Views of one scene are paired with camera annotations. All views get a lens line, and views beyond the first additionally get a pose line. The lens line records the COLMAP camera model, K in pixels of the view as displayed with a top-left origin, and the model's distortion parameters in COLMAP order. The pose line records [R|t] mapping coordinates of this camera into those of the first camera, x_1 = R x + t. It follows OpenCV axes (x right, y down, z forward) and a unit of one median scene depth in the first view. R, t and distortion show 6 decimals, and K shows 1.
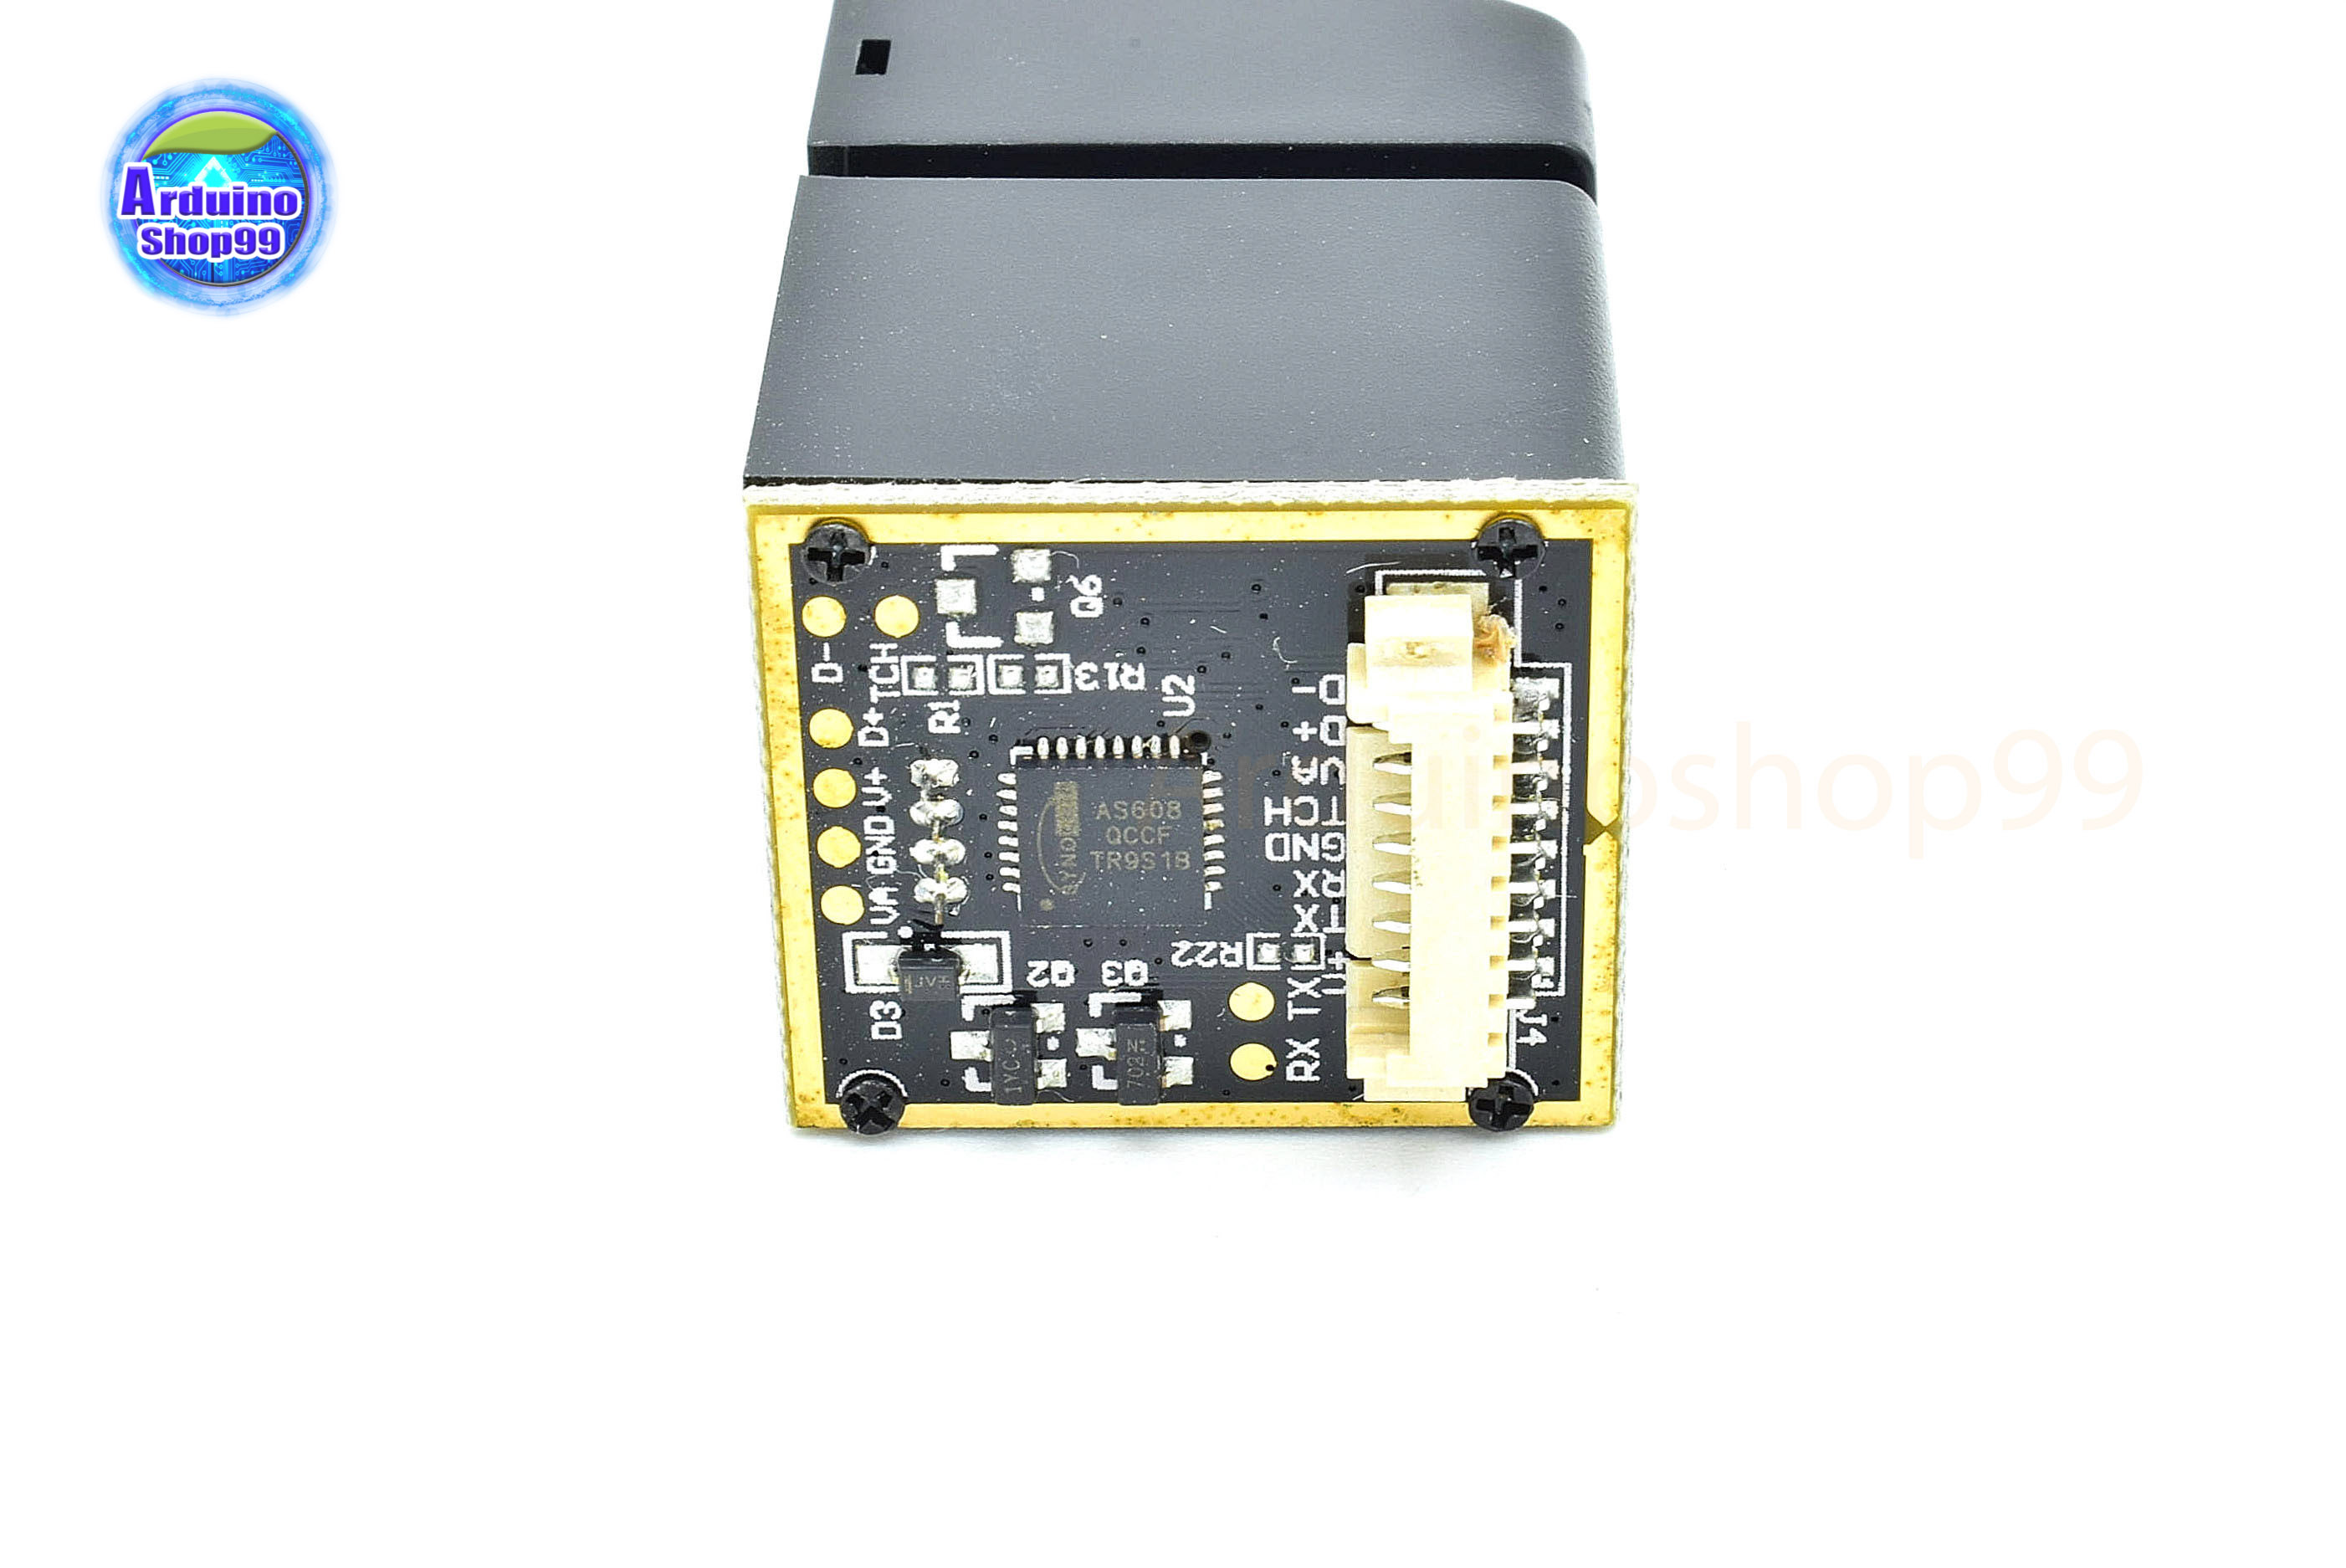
lens RADIAL K [[5580.1, 0, 1172.3], [0, 5580.1, 784.9], [0, 0, 1]] dist [-0.025542, 0.000000]
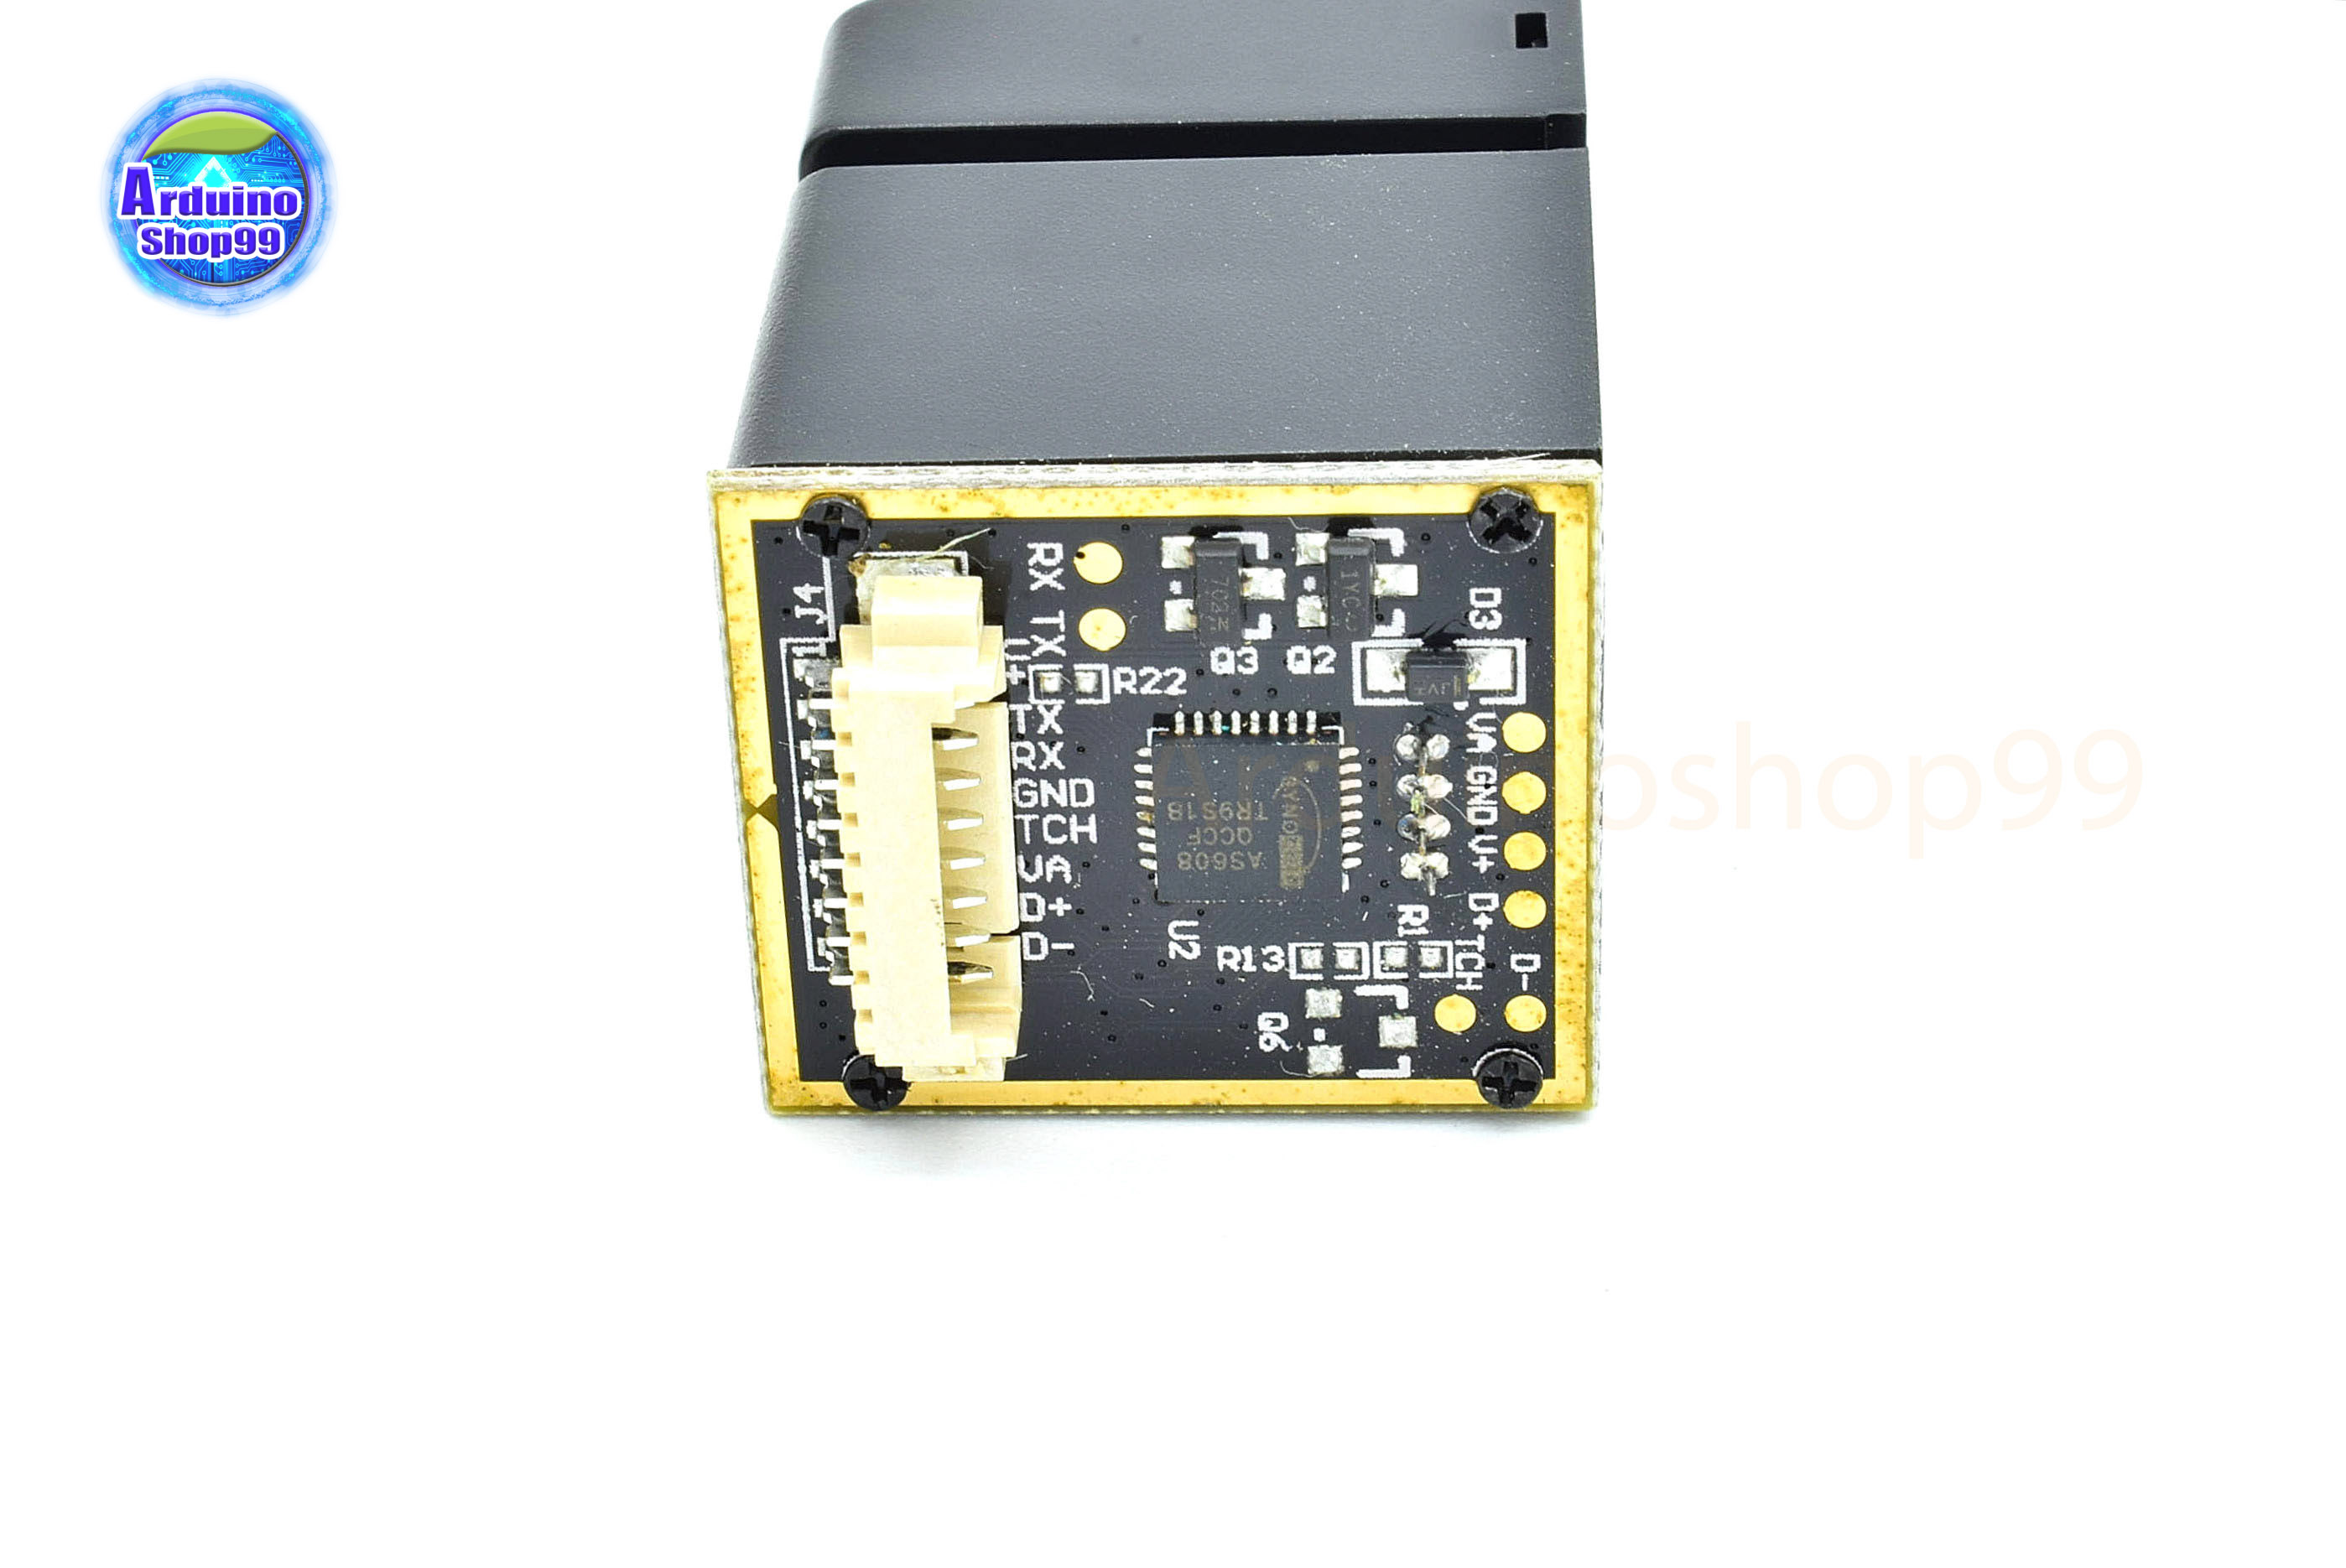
lens RADIAL K [[5579.1, 0, 1173.8], [0, 5579.1, 782.9], [0, 0, 1]] dist [-0.025542, 0.000000]
pose [[-0.997265, -0.025118, 0.069503, -0.066876], [-0.052133, -0.427467, -0.902526, 0.912882], [0.052380, -0.903682, 0.424989, 0.581081]]
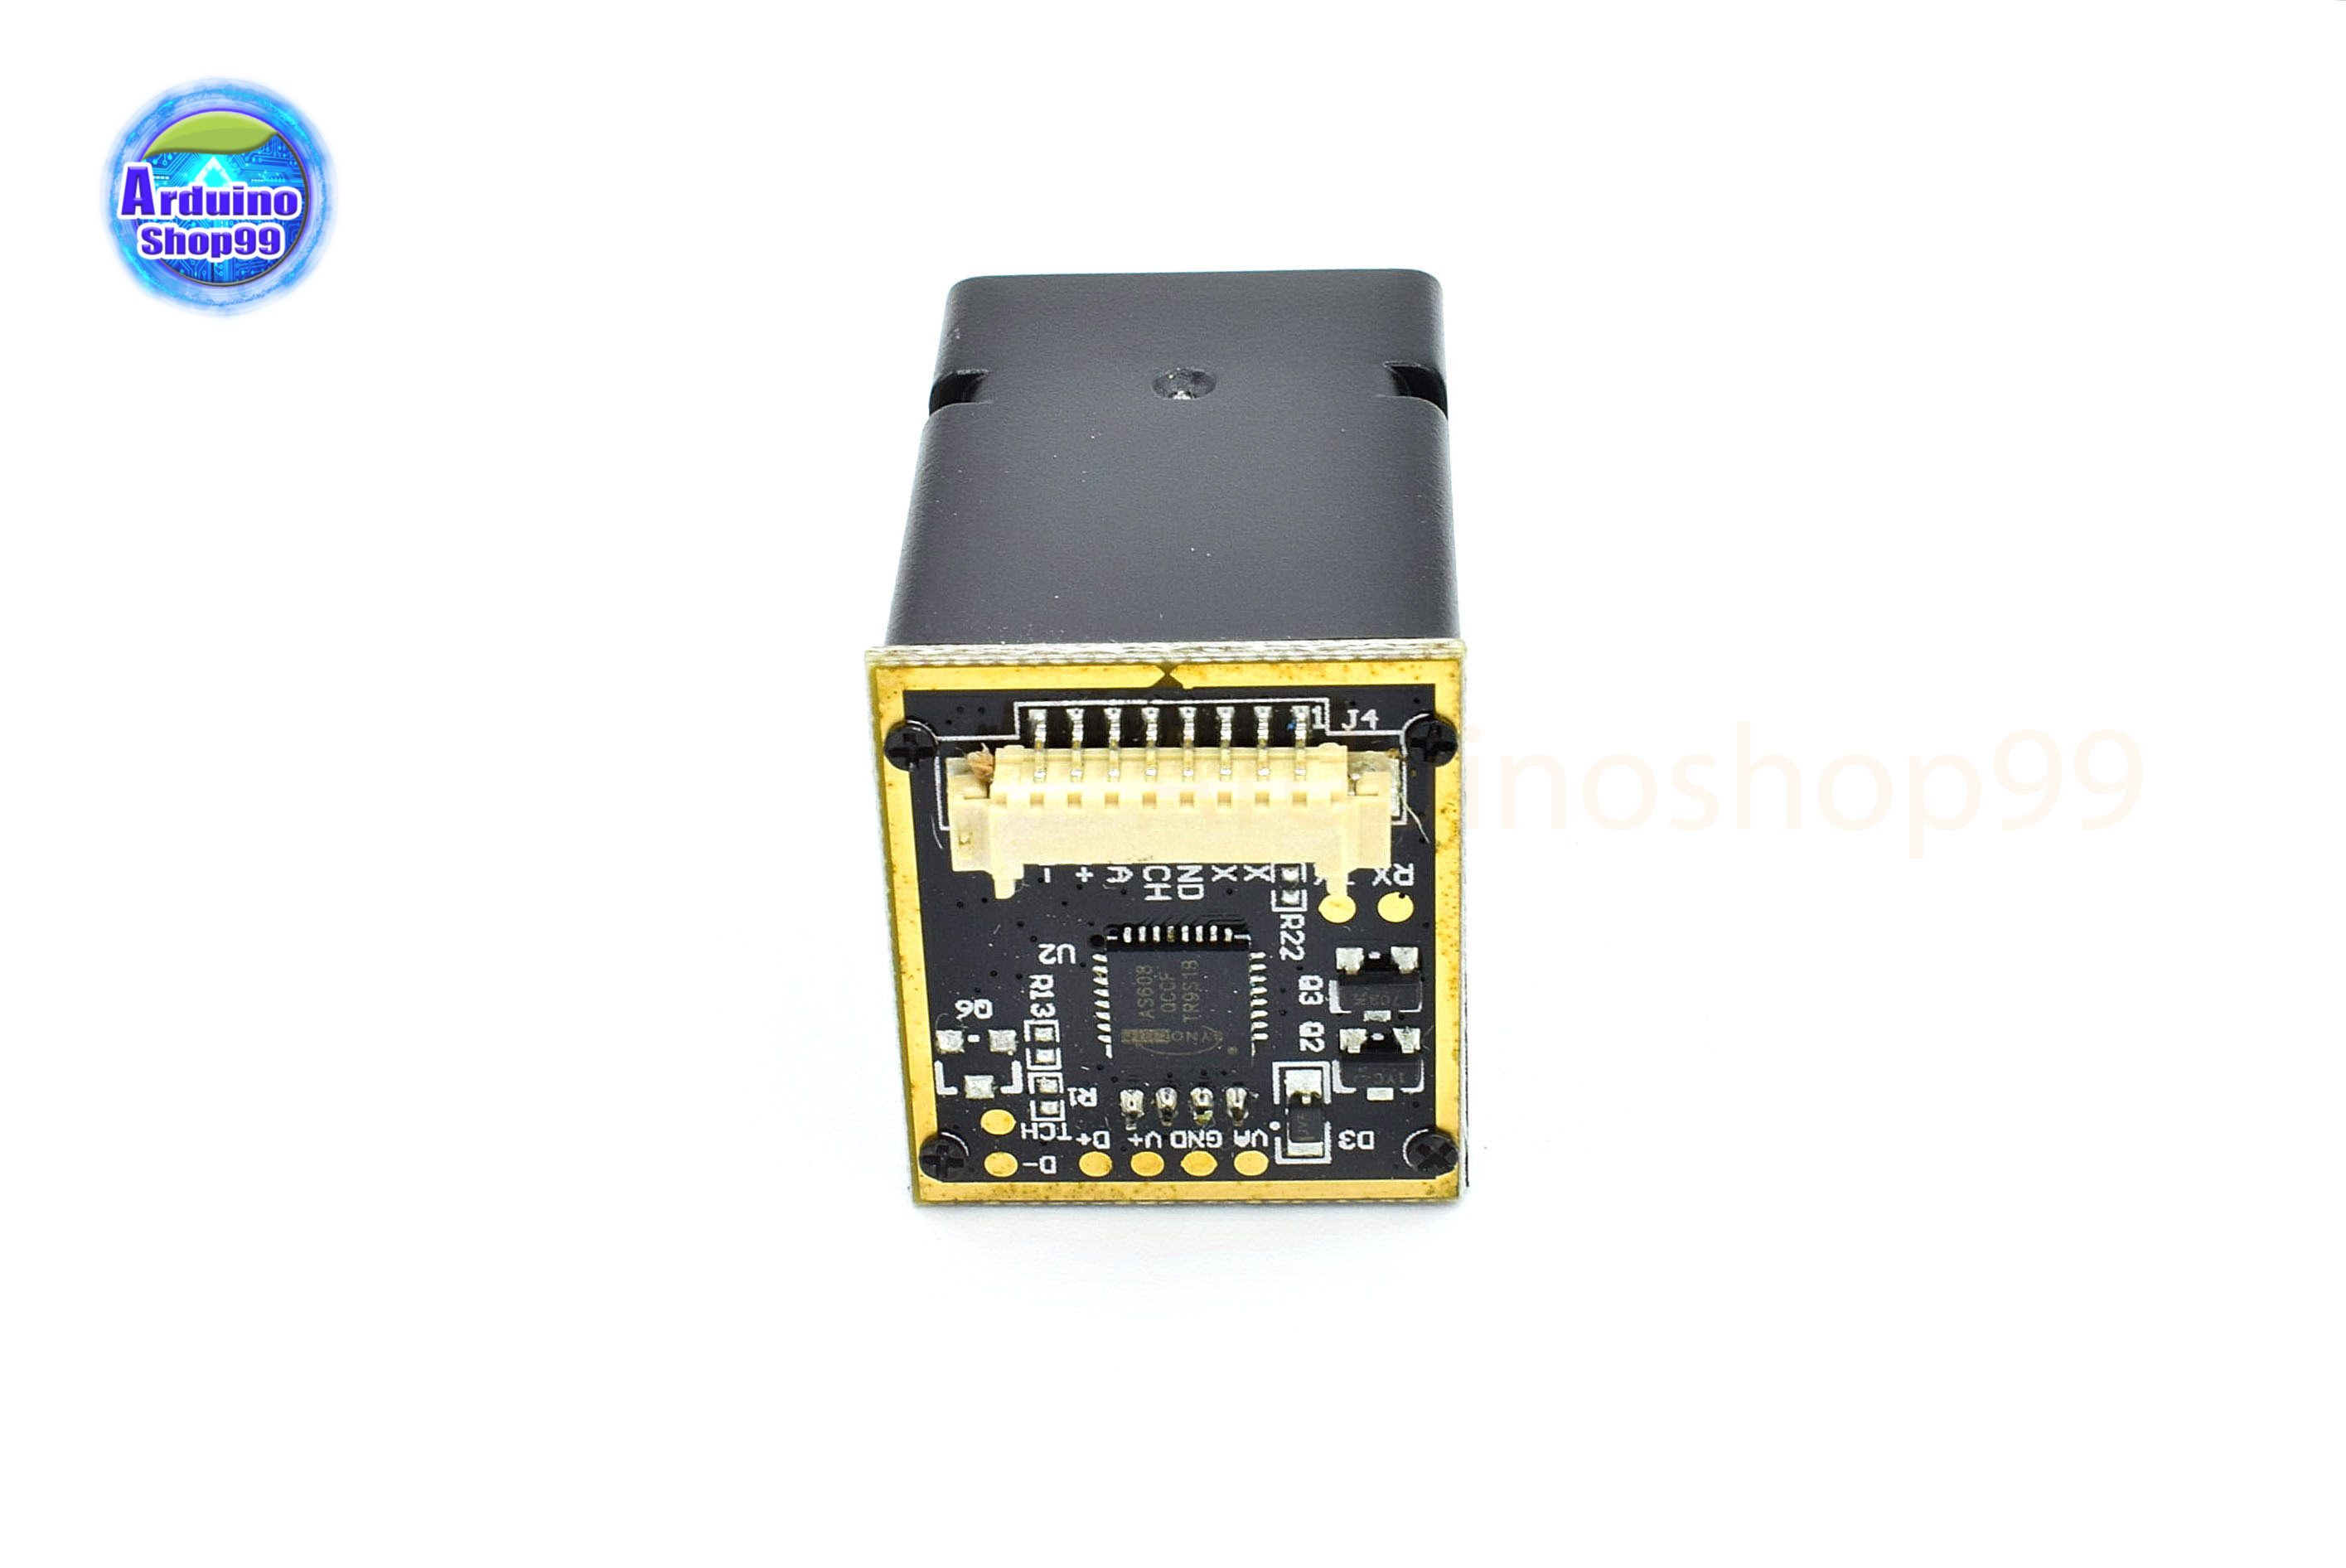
lens RADIAL K [[4133.6, 0, 1170.5], [0, 4133.6, 783.2], [0, 0, 1]] dist [-0.001641, 0.000000]
pose [[-0.011957, -0.857433, -0.514457, 0.533430], [0.826725, 0.280936, -0.487444, 0.467154], [0.562480, -0.431143, 0.705502, 0.335648]]
